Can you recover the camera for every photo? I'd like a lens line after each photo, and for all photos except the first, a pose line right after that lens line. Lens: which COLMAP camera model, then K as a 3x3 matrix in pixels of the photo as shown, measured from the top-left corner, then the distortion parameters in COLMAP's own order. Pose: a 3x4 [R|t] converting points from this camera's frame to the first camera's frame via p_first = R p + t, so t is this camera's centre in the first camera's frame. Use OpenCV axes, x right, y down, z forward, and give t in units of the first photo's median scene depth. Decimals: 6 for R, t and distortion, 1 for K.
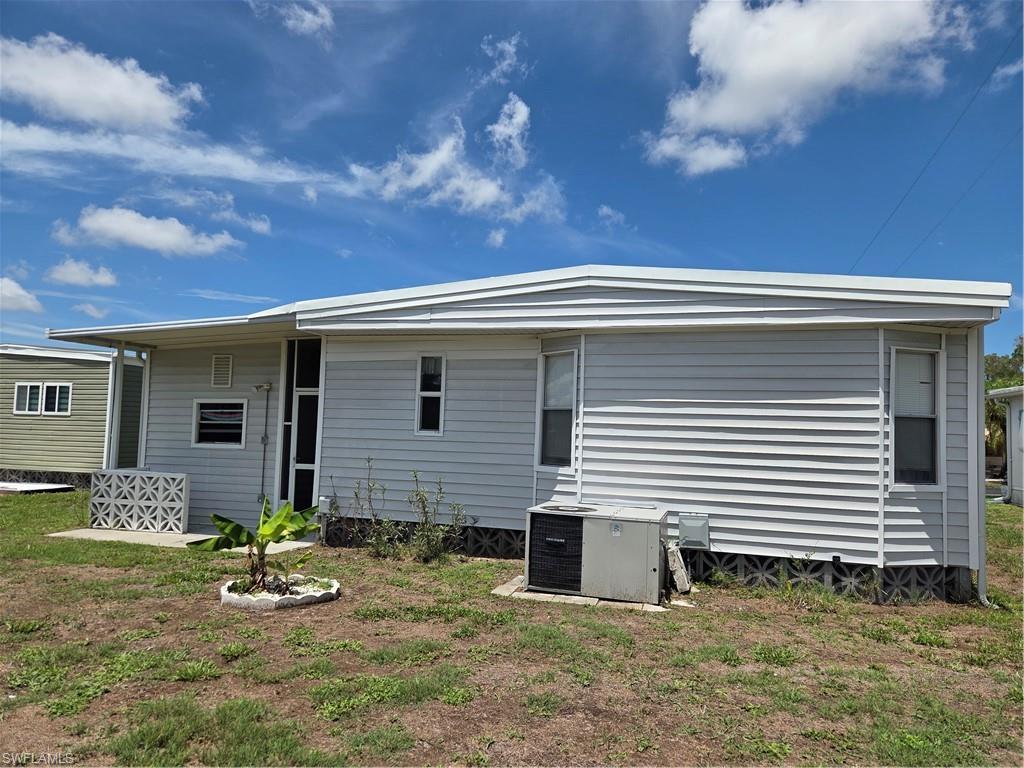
lens RADIAL K [[680.2, 0, 529.7], [0, 680.2, 398.7], [0, 0, 1]] dist [0.074337, -0.065941]
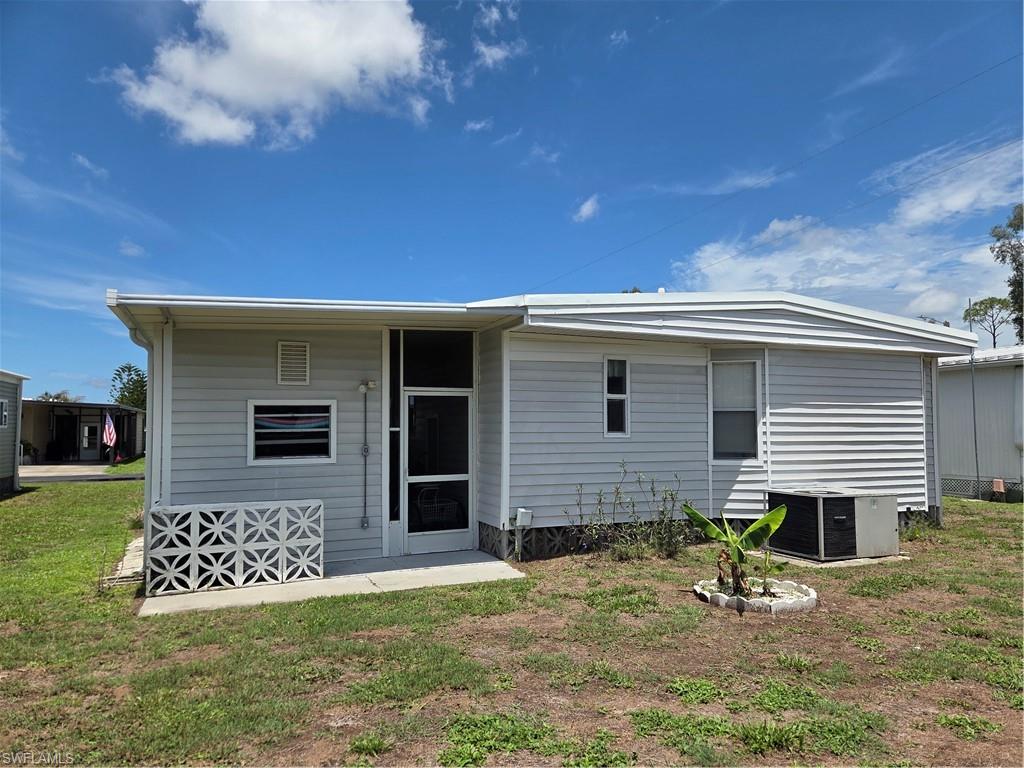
lens RADIAL K [[680.2, 0, 529.7], [0, 680.2, 398.7], [0, 0, 1]] dist [0.074337, -0.065941]
pose [[0.764315, -0.001537, 0.644841, -0.886076], [-0.007643, 0.999905, 0.011442, -0.013875], [-0.644798, -0.013674, 0.764231, 0.301193]]
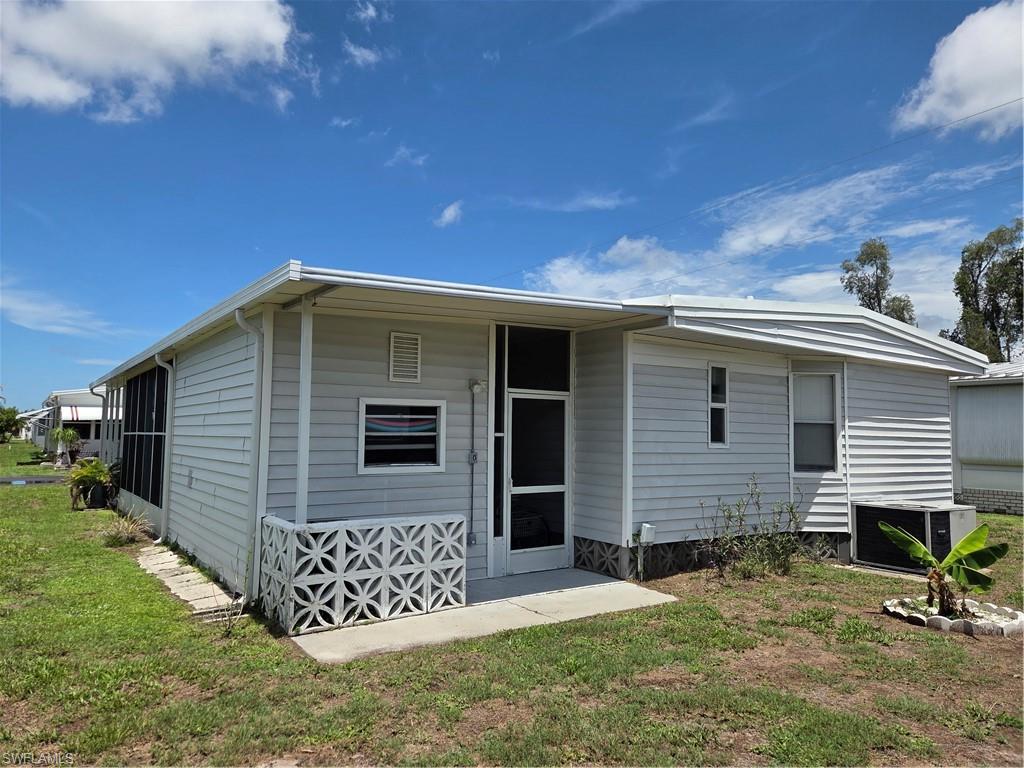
lens RADIAL K [[678.9, 0, 512.0], [0, 678.9, 384.0], [0, 0, 1]] dist [0.065528, -0.053478]
pose [[0.626382, 0.040197, 0.778479, -1.077758], [-0.038560, 0.999045, -0.020559, -0.005700], [-0.778562, -0.017140, 0.627334, 0.605490]]
